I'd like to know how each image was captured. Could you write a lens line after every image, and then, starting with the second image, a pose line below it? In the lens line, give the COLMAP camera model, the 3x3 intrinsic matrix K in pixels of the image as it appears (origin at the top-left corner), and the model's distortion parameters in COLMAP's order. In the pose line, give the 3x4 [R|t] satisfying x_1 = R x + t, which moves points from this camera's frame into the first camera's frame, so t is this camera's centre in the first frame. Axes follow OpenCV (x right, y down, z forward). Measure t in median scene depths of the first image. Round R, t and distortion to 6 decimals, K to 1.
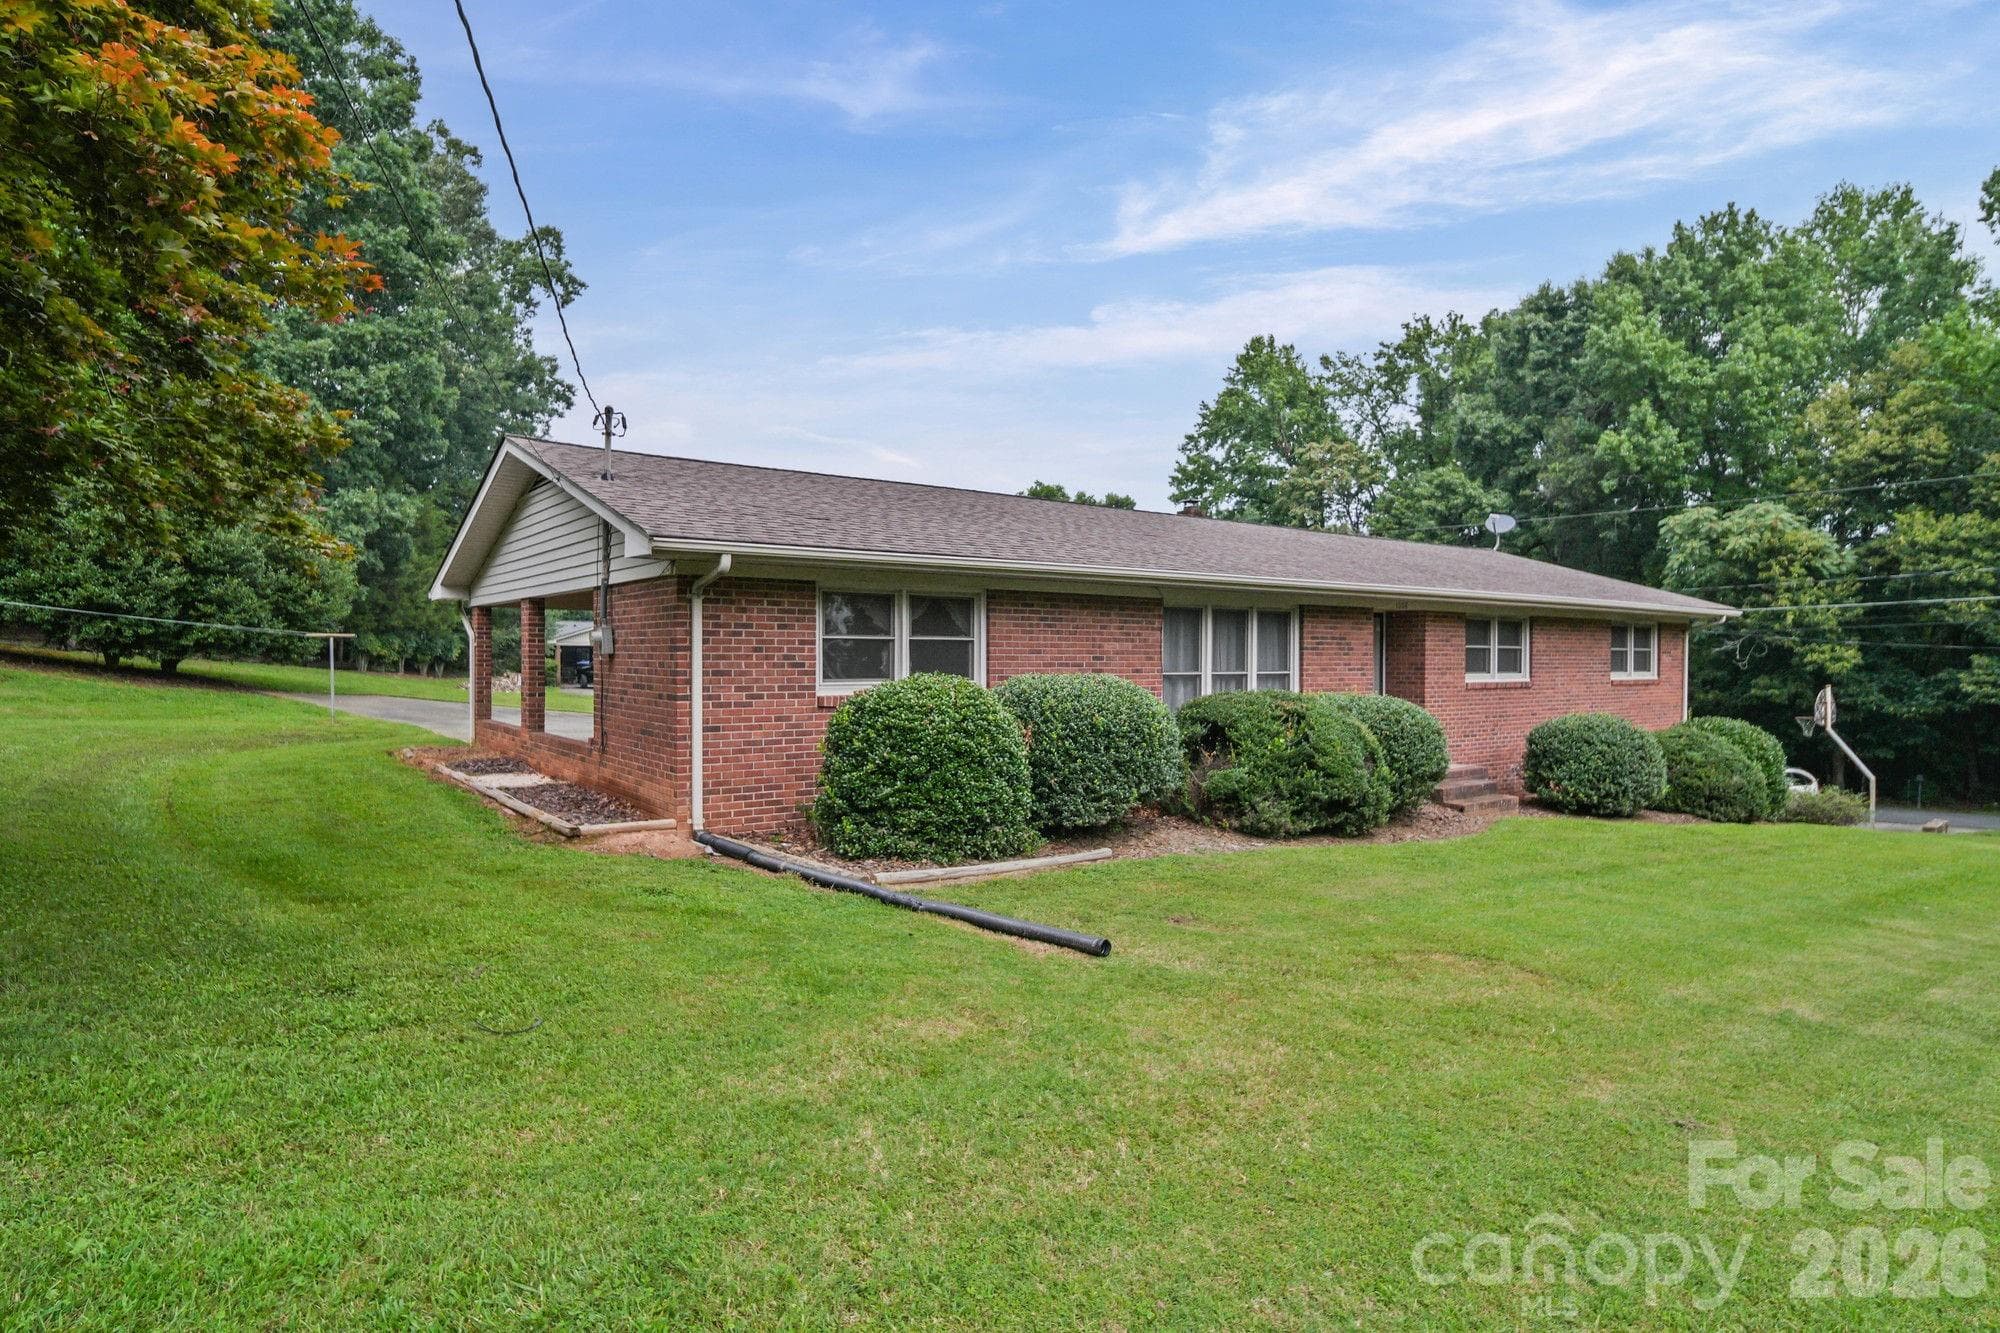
lens RADIAL K [[1105.0, 0, 1000.0], [0, 1105.0, 666.5], [0, 0, 1]] dist [-0.001501, -0.000780]
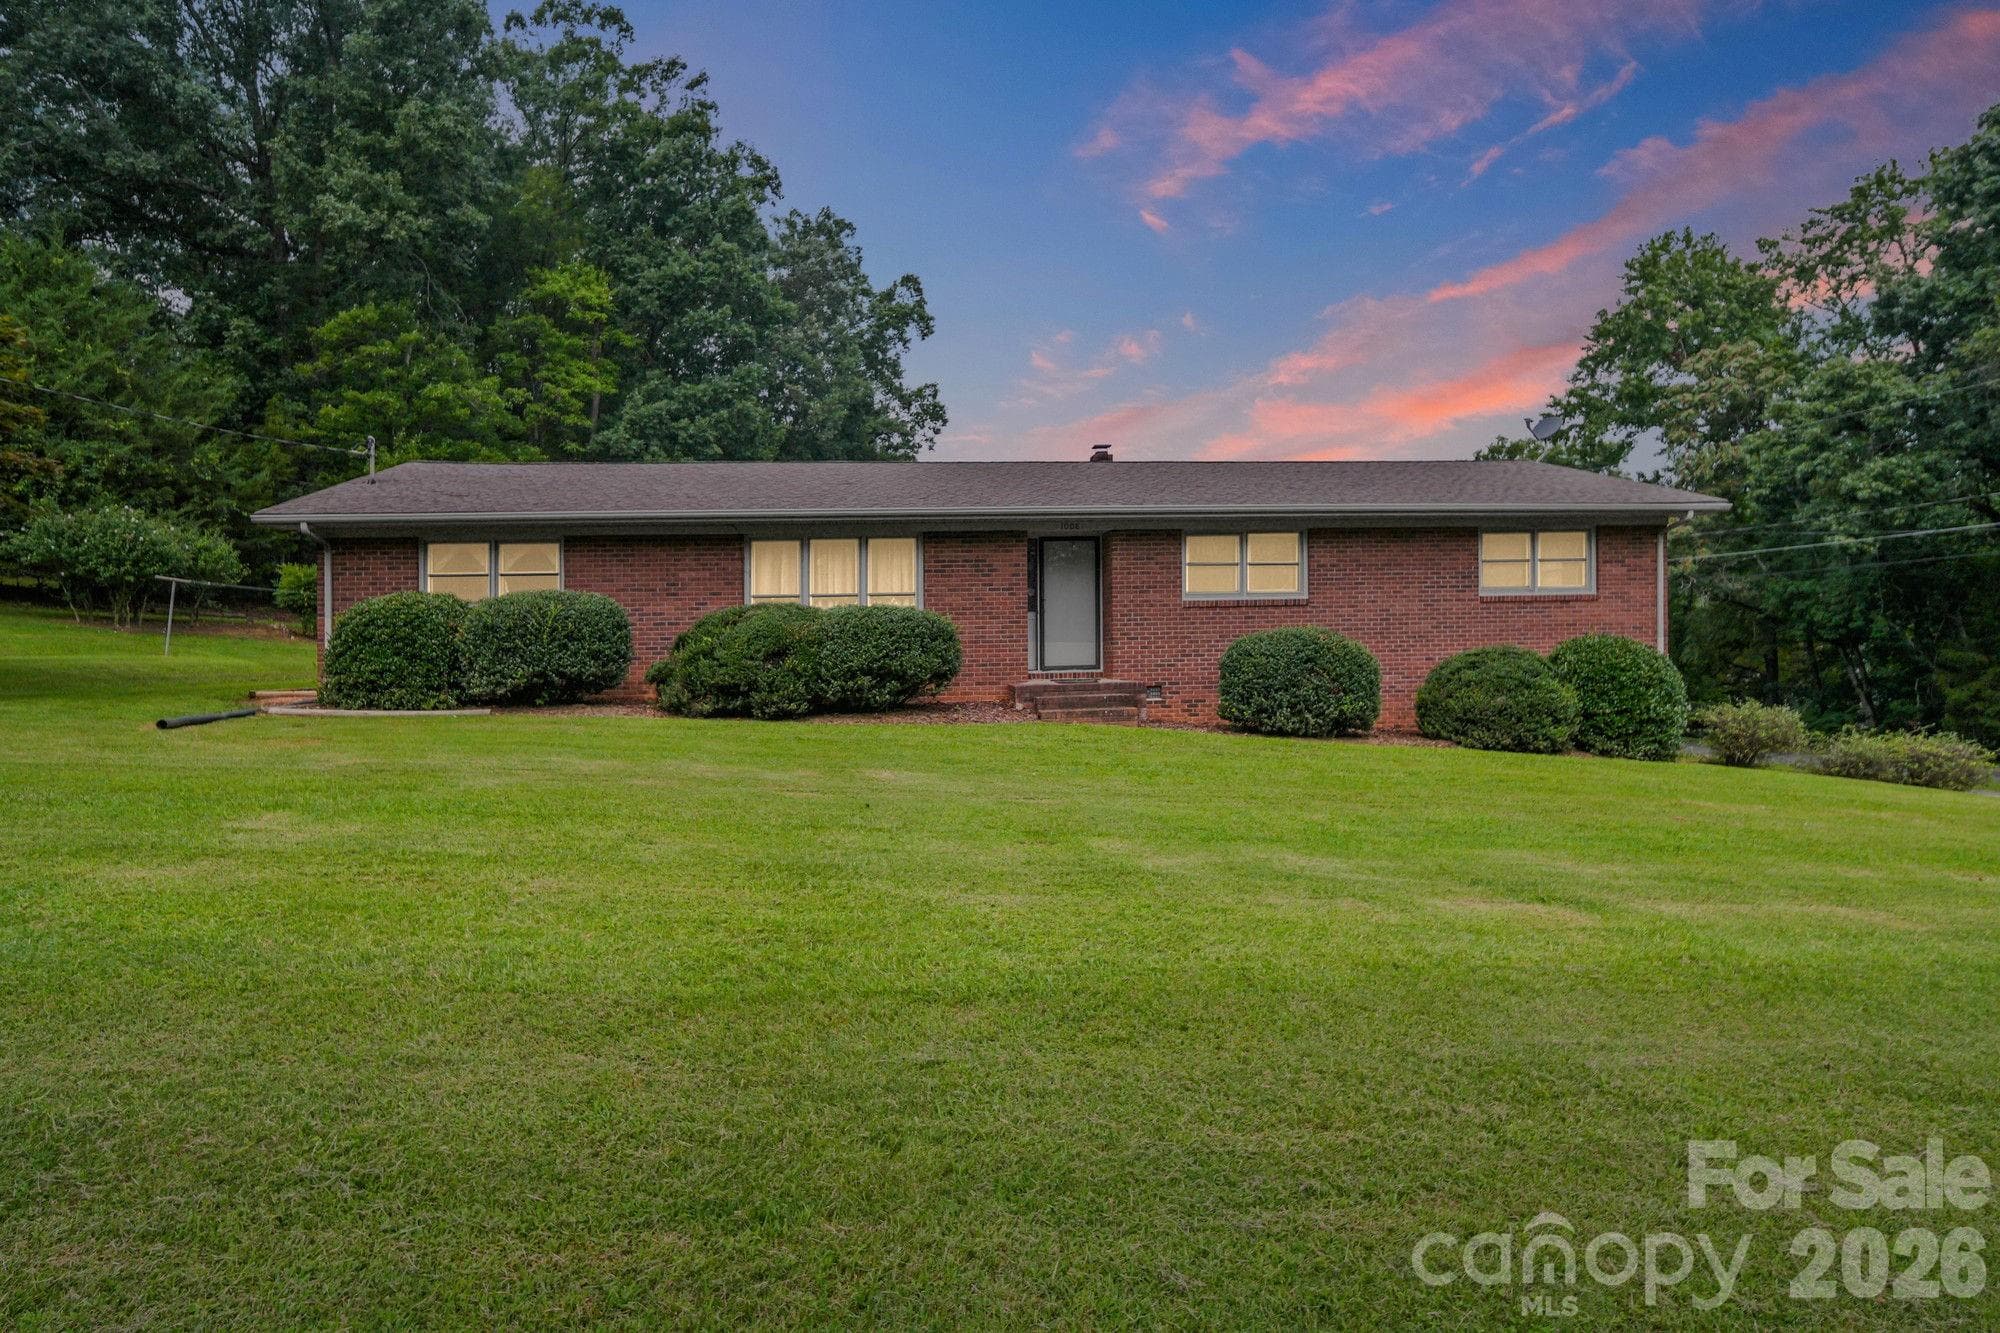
lens RADIAL K [[1105.0, 0, 1000.0], [0, 1105.0, 666.5], [0, 0, 1]] dist [-0.001501, -0.000780]
pose [[0.857904, -0.017056, -0.513526, 0.344788], [0.019982, 0.999800, 0.000174, 0.030659], [0.513421, -0.010411, 0.858074, 0.032433]]
